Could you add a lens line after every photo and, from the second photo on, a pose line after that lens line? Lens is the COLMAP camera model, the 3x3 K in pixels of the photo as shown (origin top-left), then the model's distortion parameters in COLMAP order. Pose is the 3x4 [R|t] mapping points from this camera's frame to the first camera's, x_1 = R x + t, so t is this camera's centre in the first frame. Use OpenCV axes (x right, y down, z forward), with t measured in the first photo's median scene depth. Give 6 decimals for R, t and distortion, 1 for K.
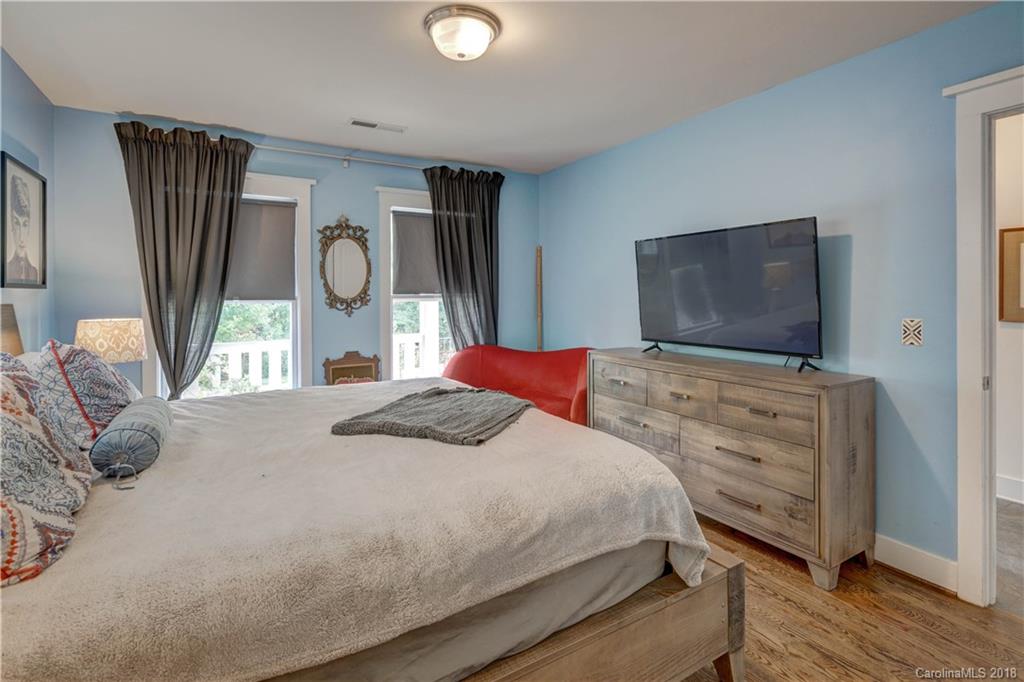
lens RADIAL K [[492.9, 0, 515.2], [0, 492.9, 295.4], [0, 0, 1]] dist [0.000153, 0.000382]
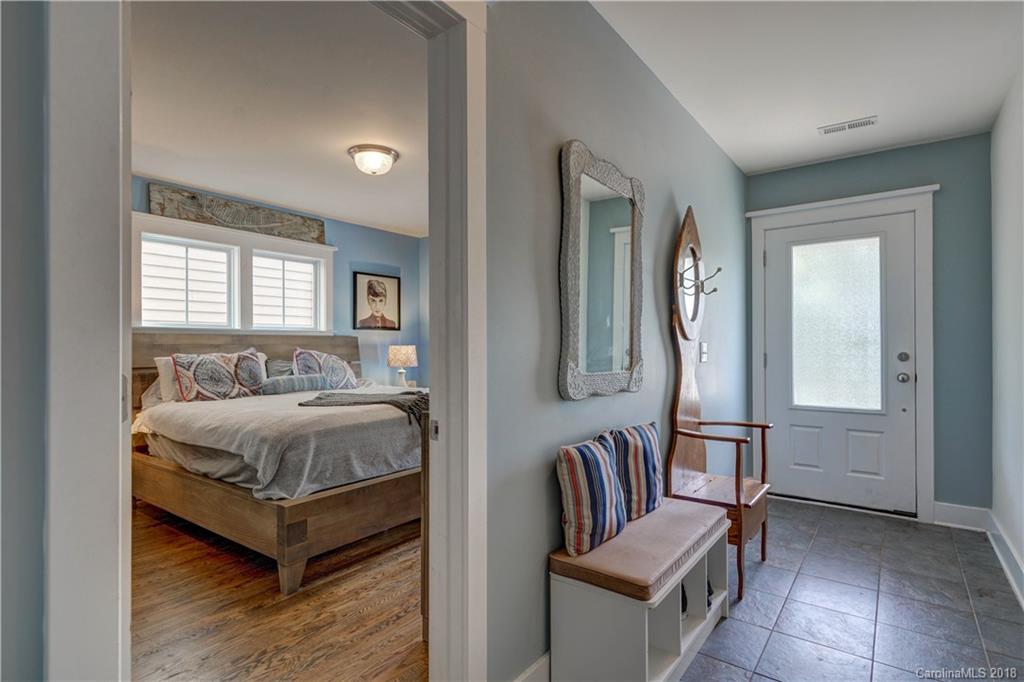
lens RADIAL K [[515.0, 0, 513.6], [0, 515.0, 345.4], [0, 0, 1]] dist [0.002869, 0.000471]
pose [[0.385393, 0.000919, -0.922752, 0.871152], [-0.000092, 1.000000, 0.000957, 0.032788], [0.922753, -0.000284, 0.385393, 0.436153]]
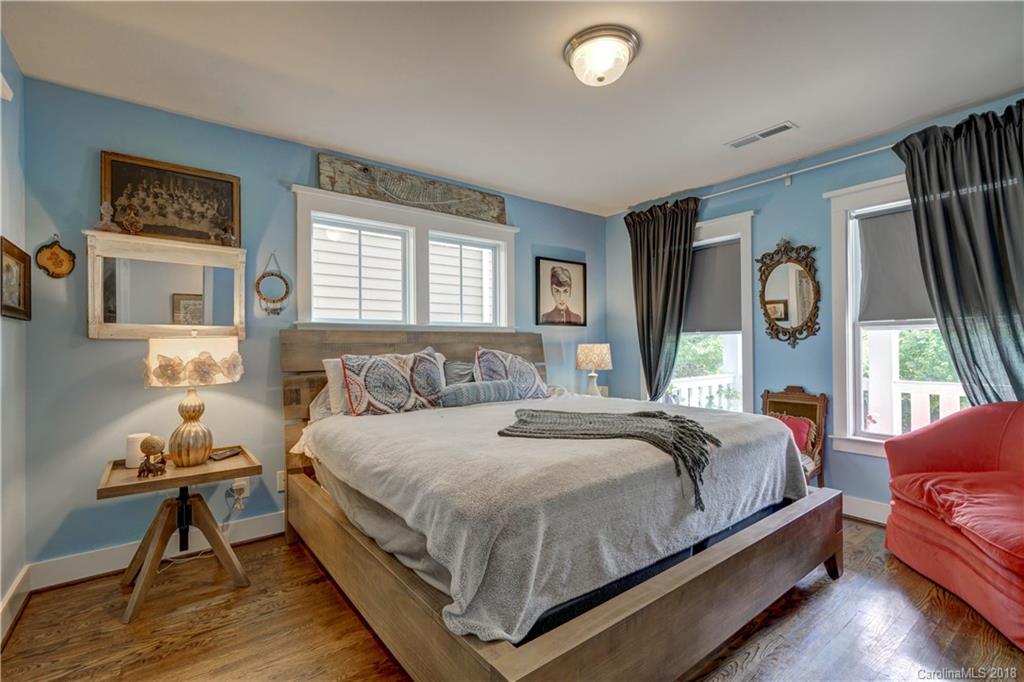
lens RADIAL K [[464.9, 0, 514.7], [0, 464.9, 344.6], [0, 0, 1]] dist [-0.000078, 0.000853]
pose [[0.121880, 0.000324, -0.992545, 0.464560], [0.004622, 0.999989, 0.000894, 0.034709], [0.992534, -0.004696, 0.121877, 0.393959]]
